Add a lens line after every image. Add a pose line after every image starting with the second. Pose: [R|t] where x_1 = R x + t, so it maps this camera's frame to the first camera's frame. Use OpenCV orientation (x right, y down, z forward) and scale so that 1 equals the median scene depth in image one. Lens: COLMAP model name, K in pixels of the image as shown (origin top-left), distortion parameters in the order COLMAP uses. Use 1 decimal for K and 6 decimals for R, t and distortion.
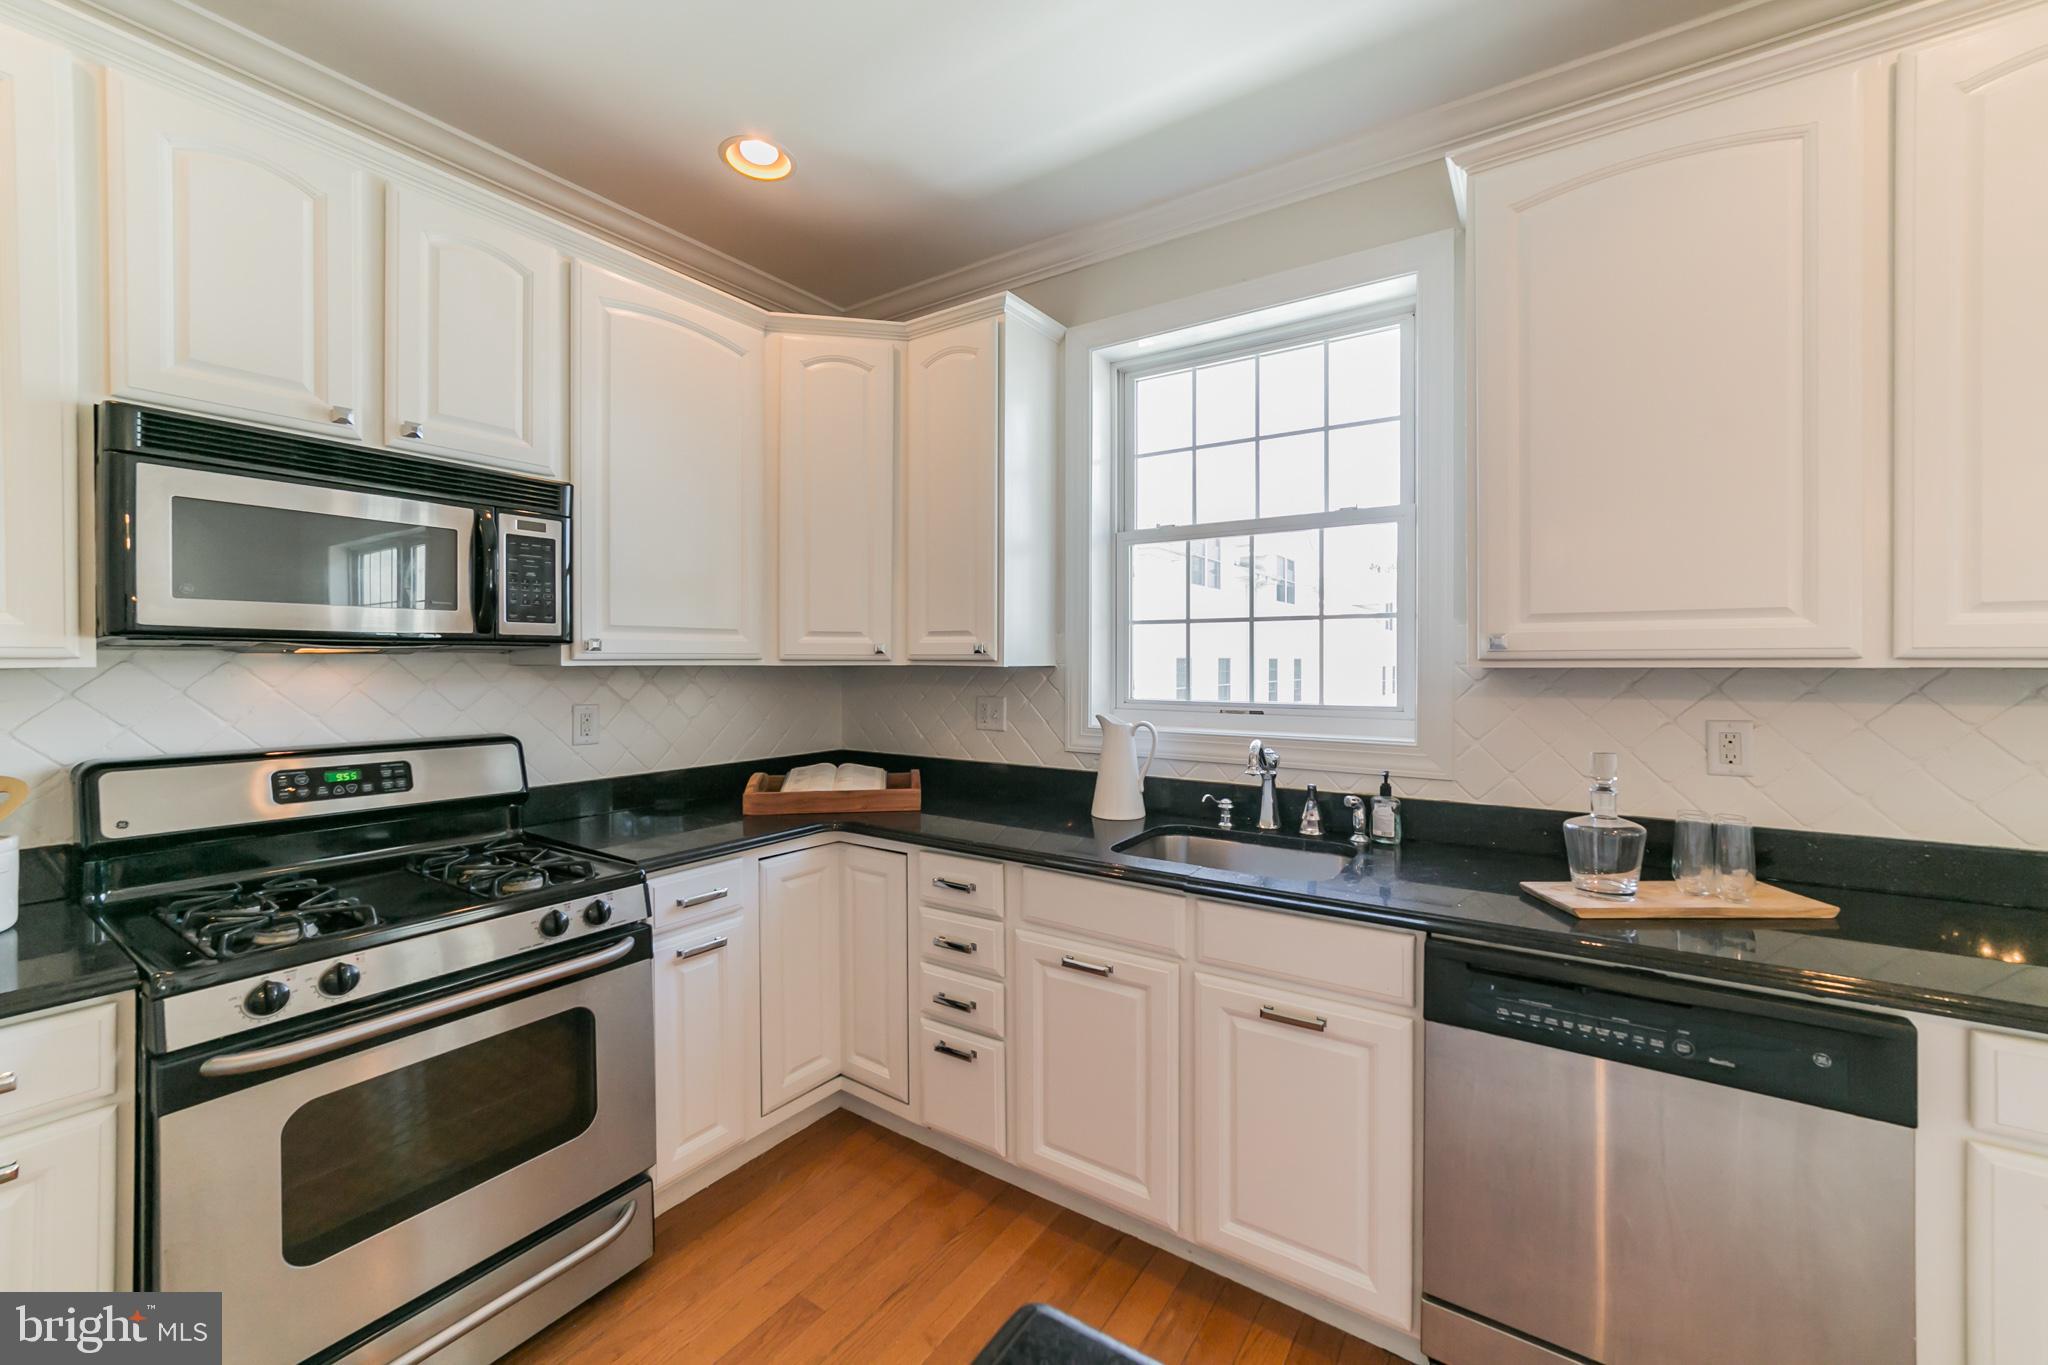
lens RADIAL K [[787.1, 0, 1061.4], [0, 787.1, 666.9], [0, 0, 1]] dist [-0.018864, 0.006934]
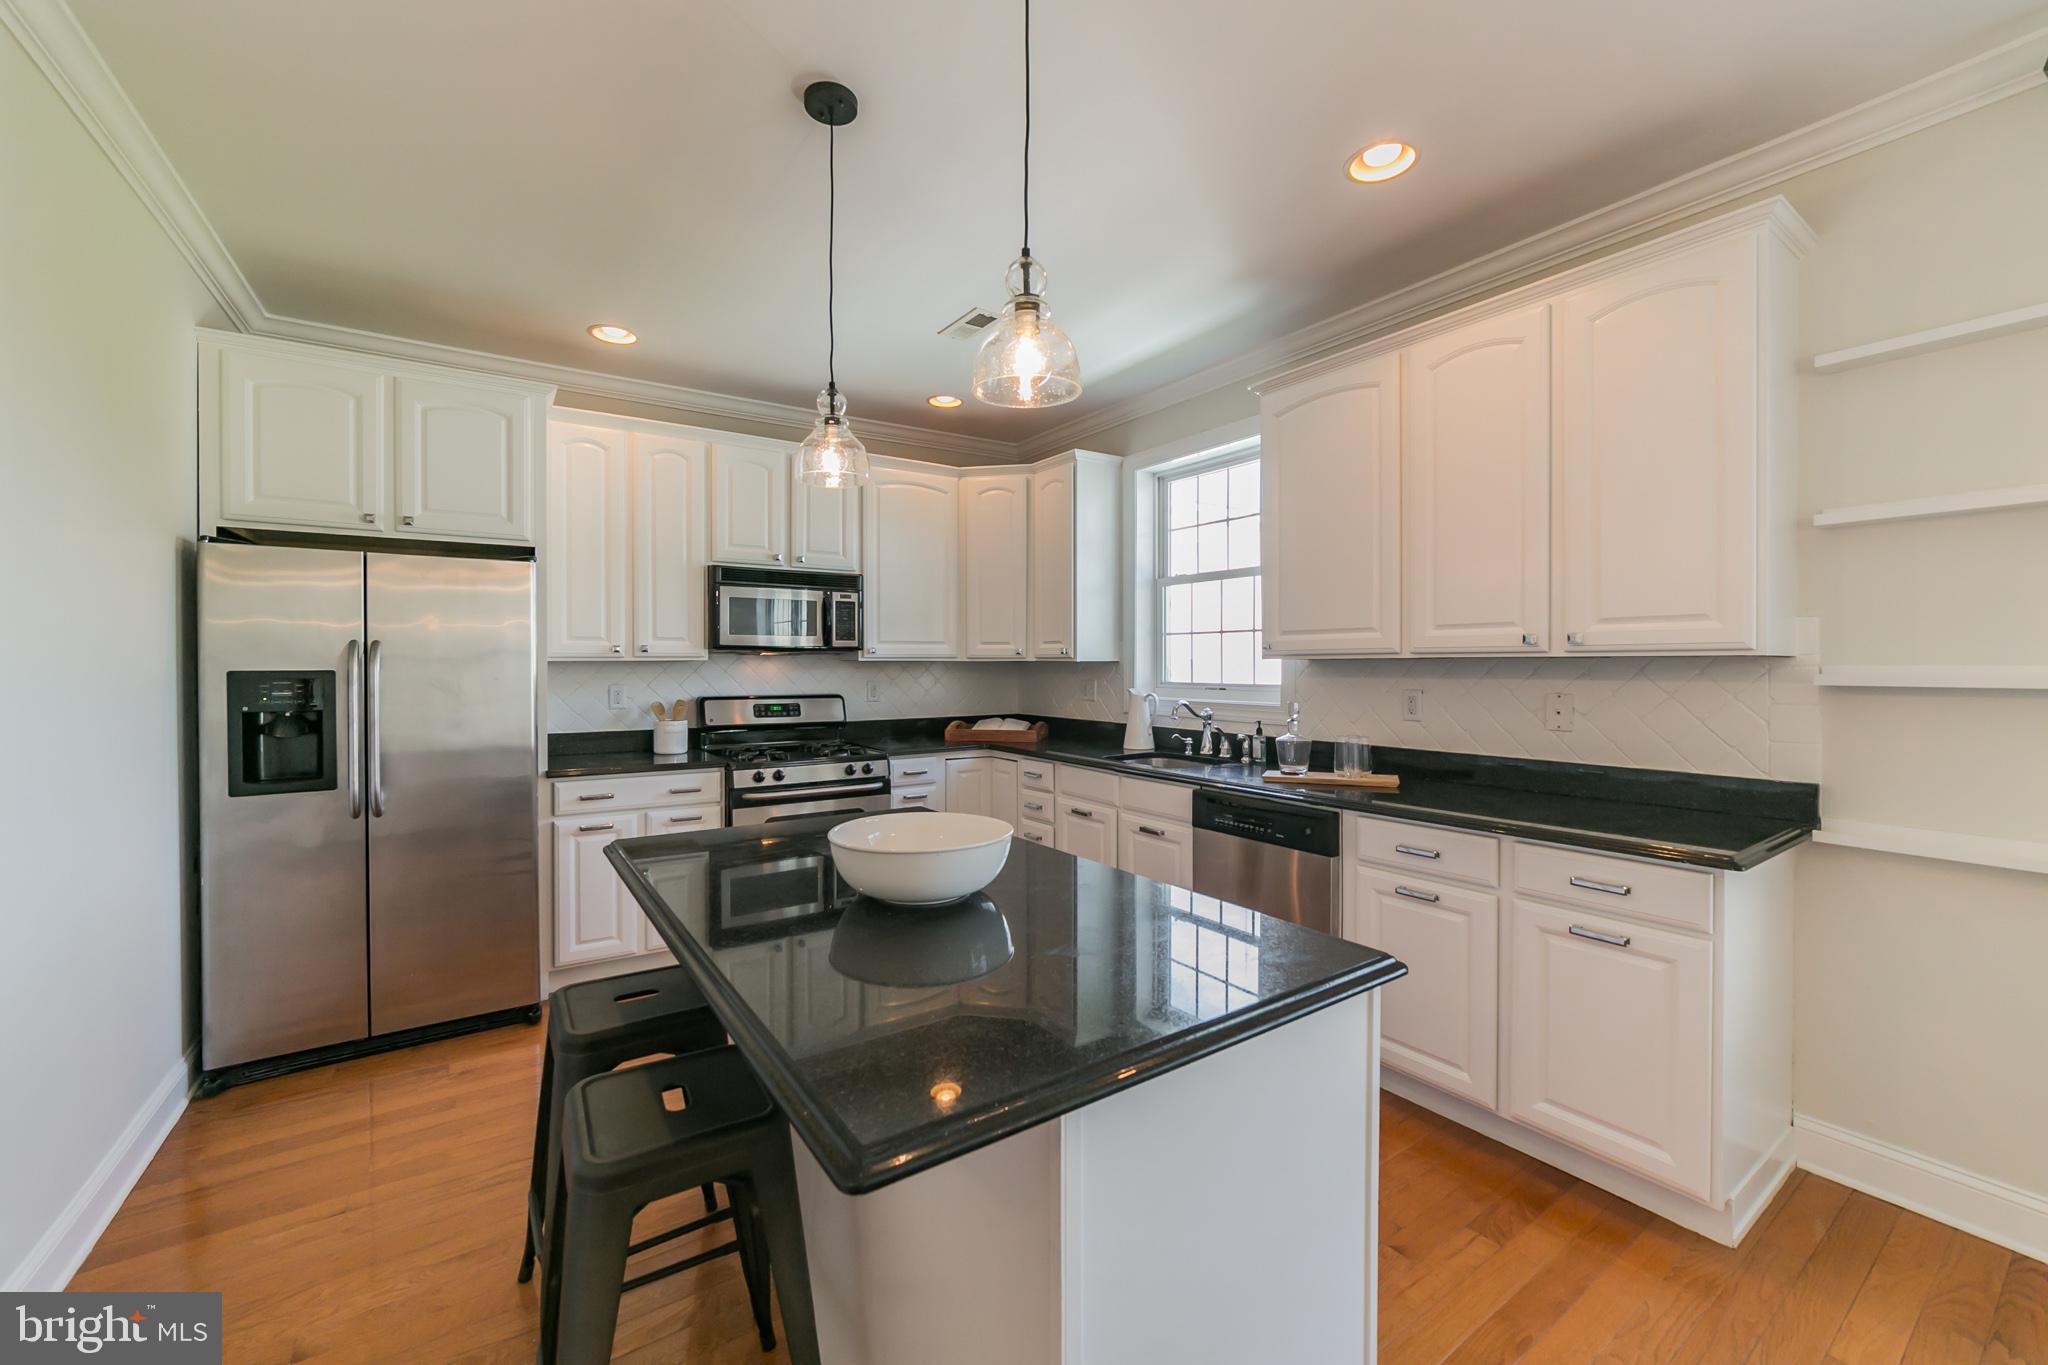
lens RADIAL K [[811.7, 0, 1073.8], [0, 811.7, 667.2], [0, 0, 1]] dist [-0.000435, 0.000152]
pose [[0.933593, -0.000135, -0.358335, 0.671907], [-0.000535, 0.999998, -0.001771, 0.019122], [0.358335, 0.001846, 0.933591, -0.818248]]
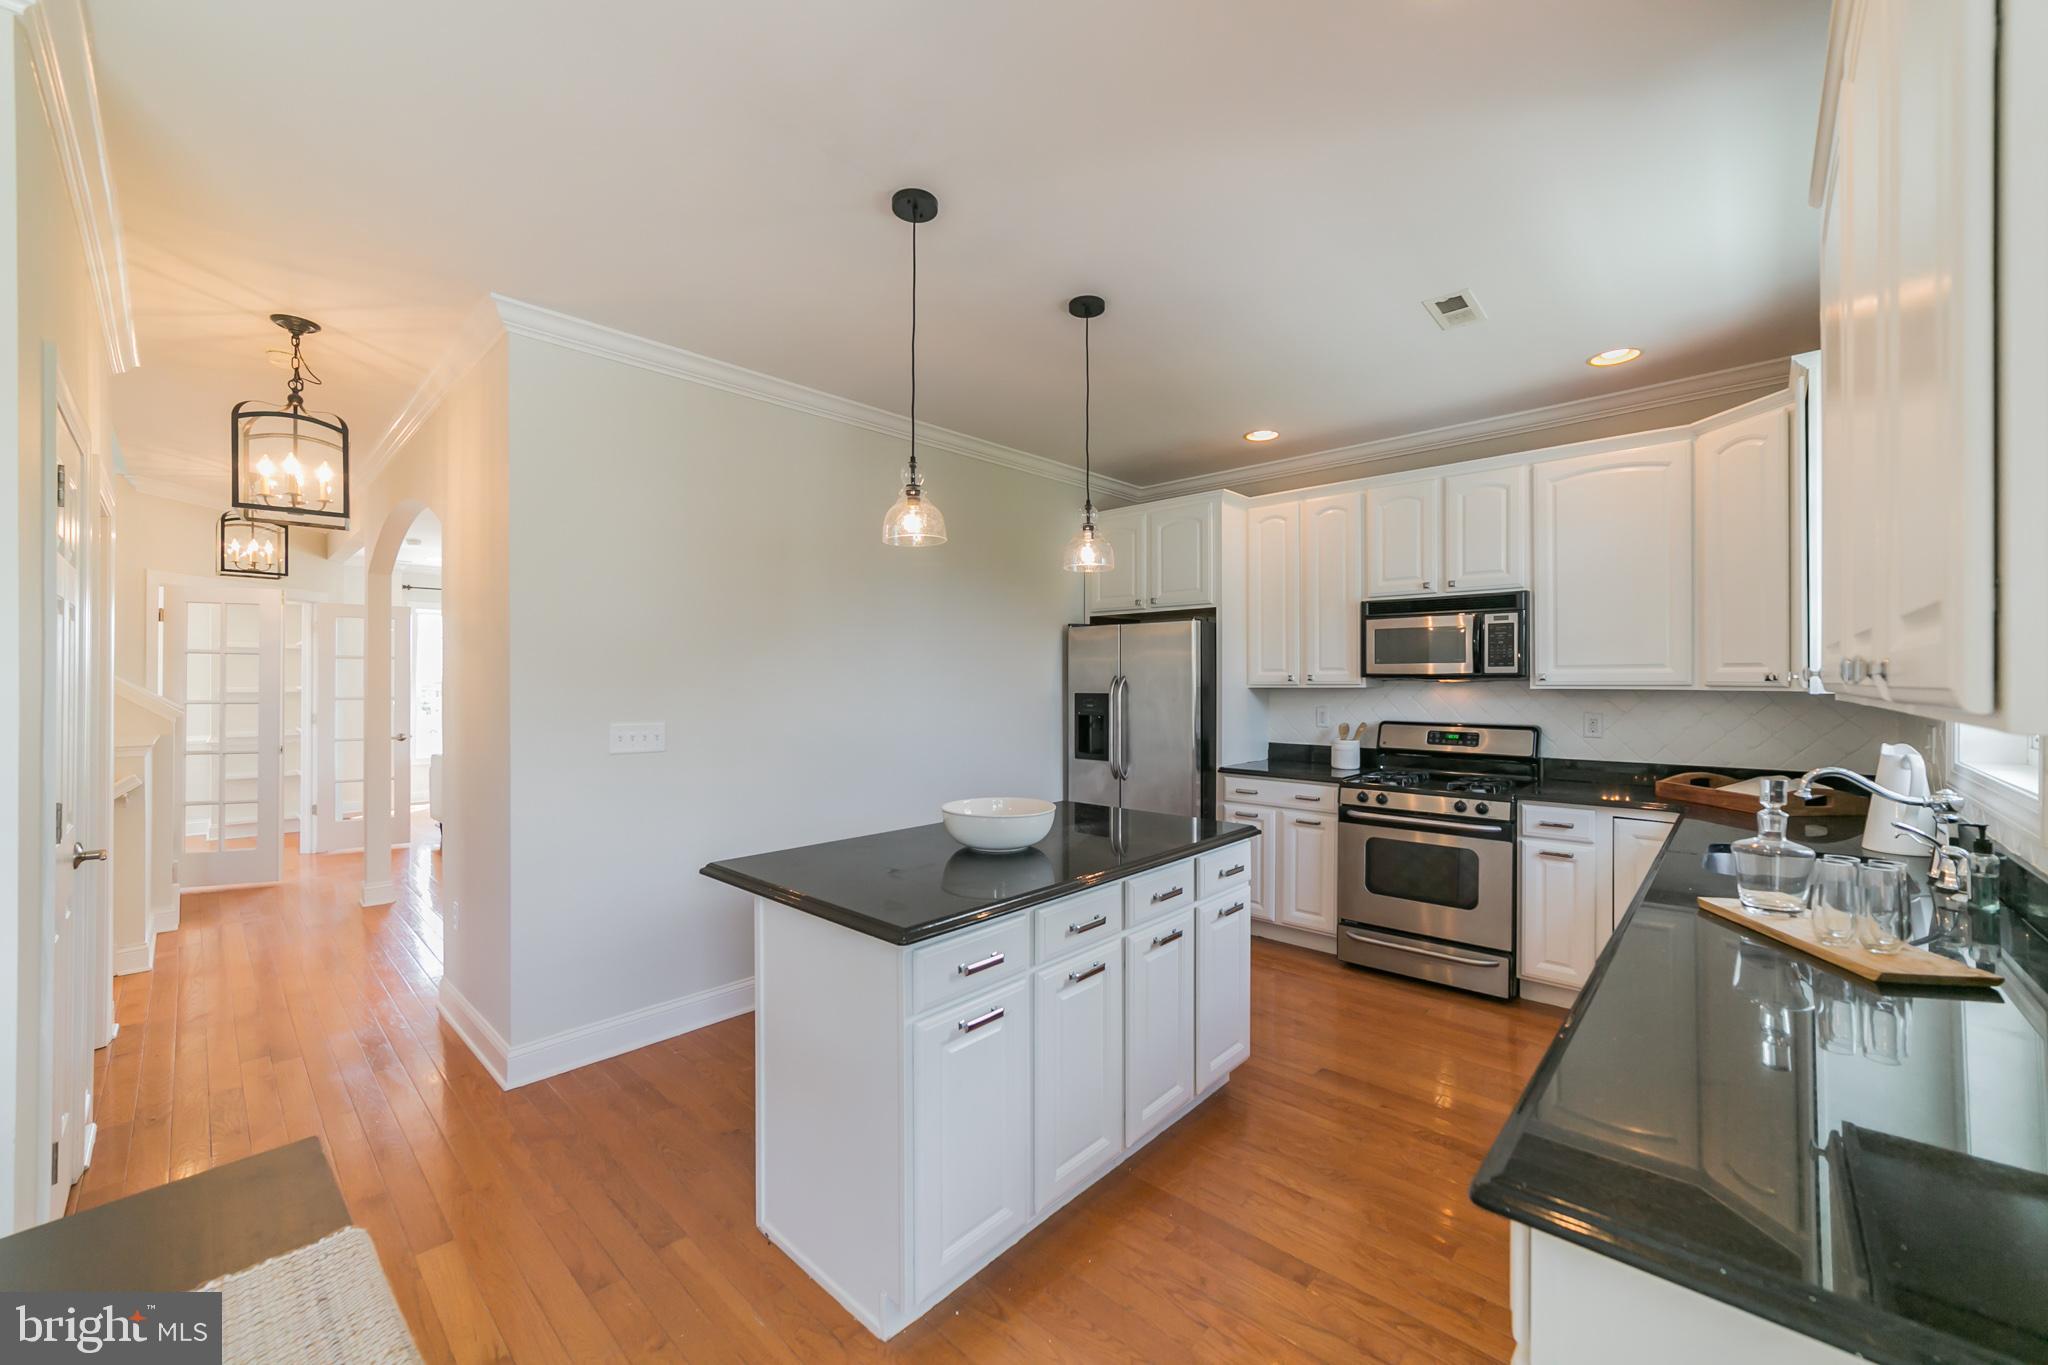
lens RADIAL K [[817.2, 0, 1044.2], [0, 817.2, 669.6], [0, 0, 1]] dist [-0.000303, 0.000242]
pose [[-0.146510, -0.018044, -0.989045, 1.408616], [-0.009333, 0.999814, -0.016858, -0.002909], [0.989165, 0.006761, -0.146651, 0.144347]]
